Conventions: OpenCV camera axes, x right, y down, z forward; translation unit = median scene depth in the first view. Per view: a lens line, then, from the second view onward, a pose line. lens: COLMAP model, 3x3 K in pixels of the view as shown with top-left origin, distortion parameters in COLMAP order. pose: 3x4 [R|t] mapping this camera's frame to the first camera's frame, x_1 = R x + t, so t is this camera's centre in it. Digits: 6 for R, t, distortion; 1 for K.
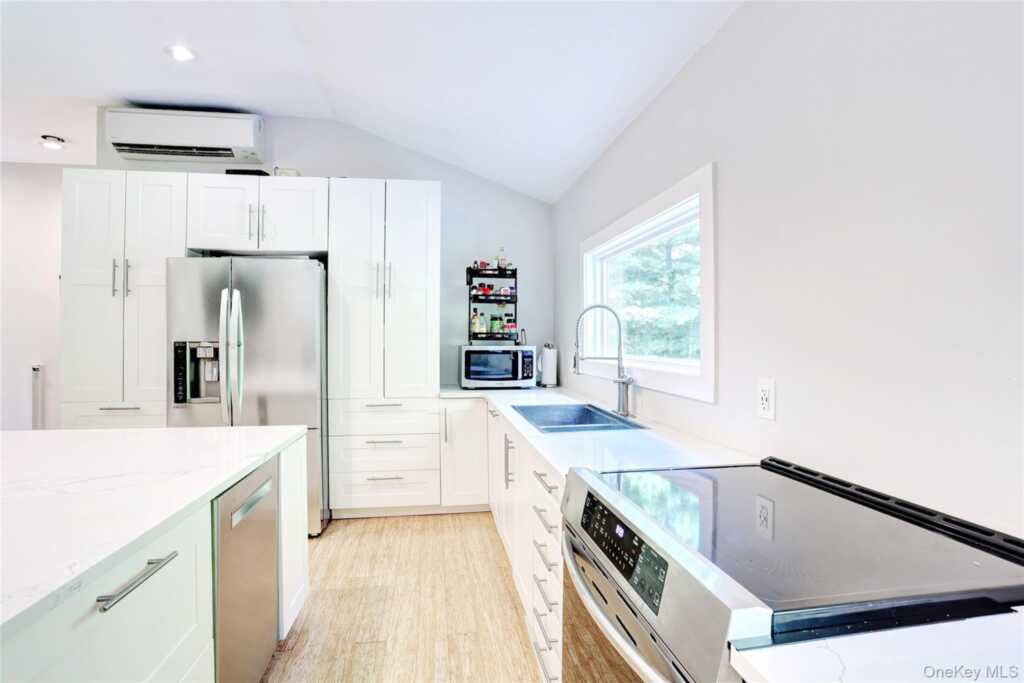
lens RADIAL K [[495.4, 0, 509.2], [0, 495.4, 337.9], [0, 0, 1]] dist [-0.033560, 0.002272]
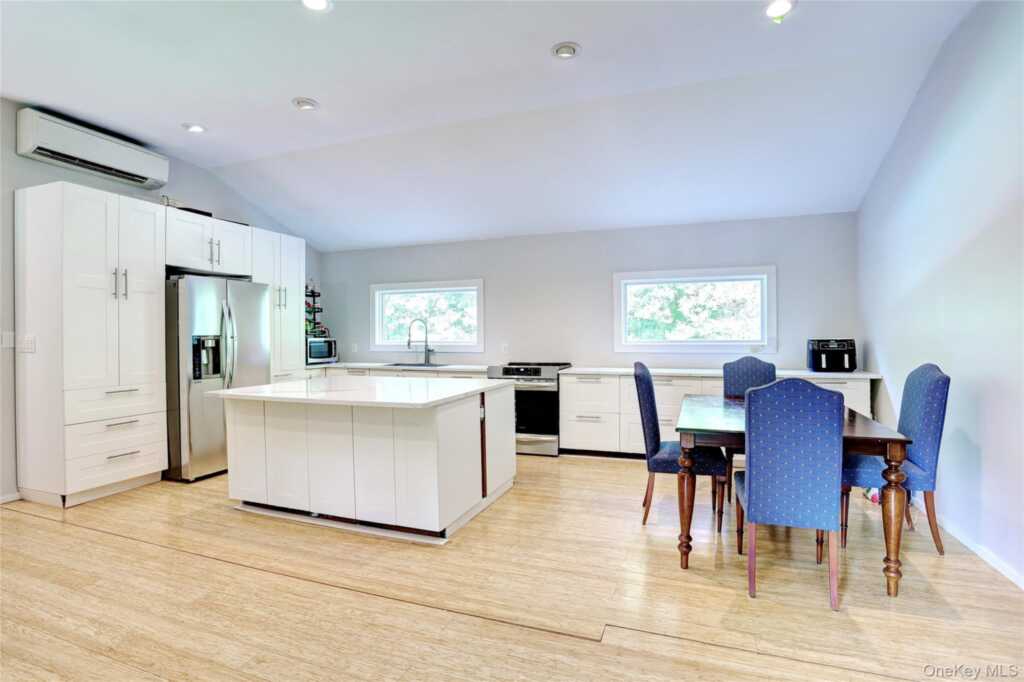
lens RADIAL K [[495.4, 0, 511.1], [0, 495.4, 334.6], [0, 0, 1]] dist [-0.033560, 0.002272]
pose [[0.486529, -0.003370, 0.873658, -1.211364], [0.005247, 0.999986, 0.000936, 0.006735], [-0.873648, 0.004128, 0.486540, -0.388839]]
